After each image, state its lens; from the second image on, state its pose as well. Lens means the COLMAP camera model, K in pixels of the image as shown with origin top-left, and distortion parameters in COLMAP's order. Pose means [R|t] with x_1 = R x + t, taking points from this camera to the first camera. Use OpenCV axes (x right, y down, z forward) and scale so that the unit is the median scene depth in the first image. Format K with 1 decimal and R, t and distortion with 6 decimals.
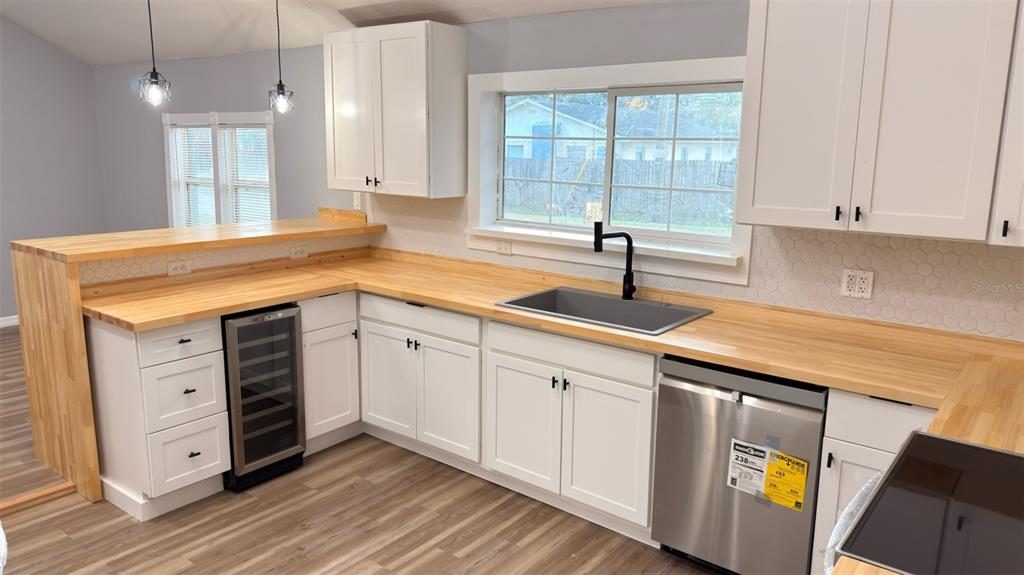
lens RADIAL K [[707.4, 0, 512.0], [0, 707.4, 287.5], [0, 0, 1]] dist [-0.002194, -0.000186]
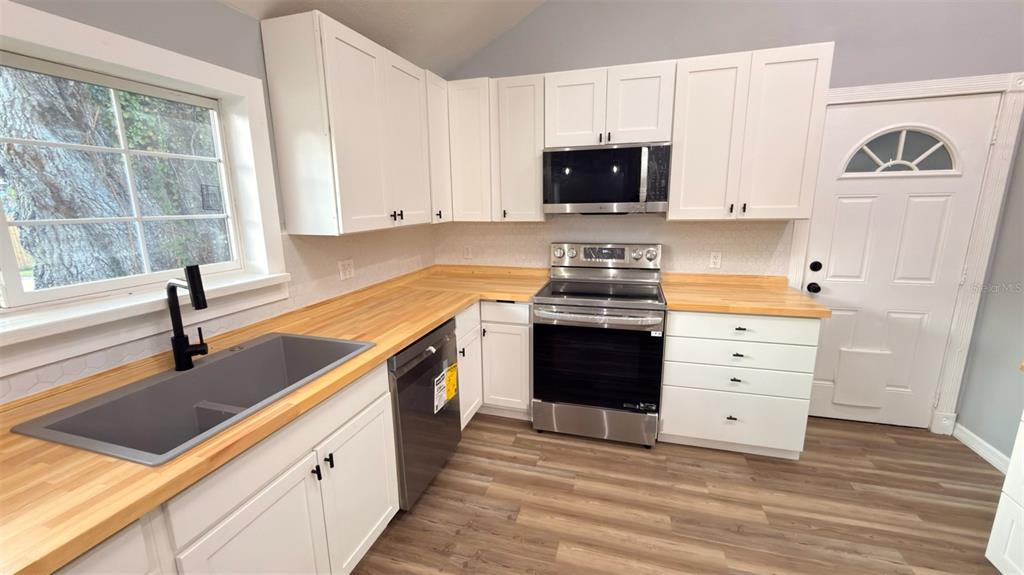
lens RADIAL K [[410.6, 0, 512.0], [0, 410.6, 287.5], [0, 0, 1]] dist [-0.001062, 0.000013]
pose [[-0.371560, -0.200628, 0.906472, -0.434826], [0.196751, 0.937179, 0.288072, -0.151981], [-0.907321, 0.285385, -0.308745, 0.992893]]
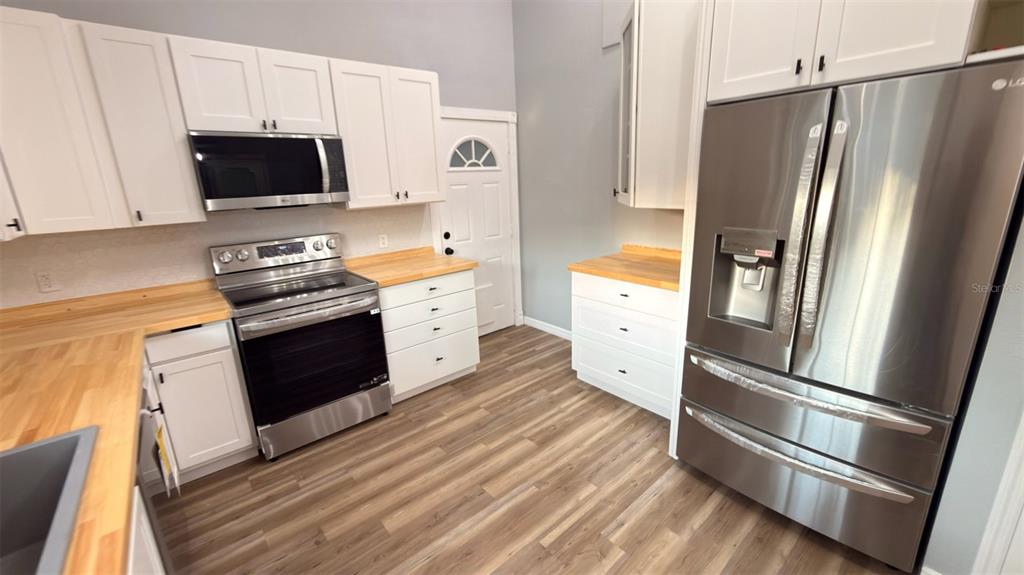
lens RADIAL K [[410.6, 0, 512.0], [0, 410.6, 287.5], [0, 0, 1]] dist [-0.001062, 0.000013]
pose [[-0.982003, -0.025077, 0.187192, -0.275482], [0.061705, 0.894152, 0.443491, -0.205769], [-0.178499, 0.447061, -0.876513, 1.233574]]
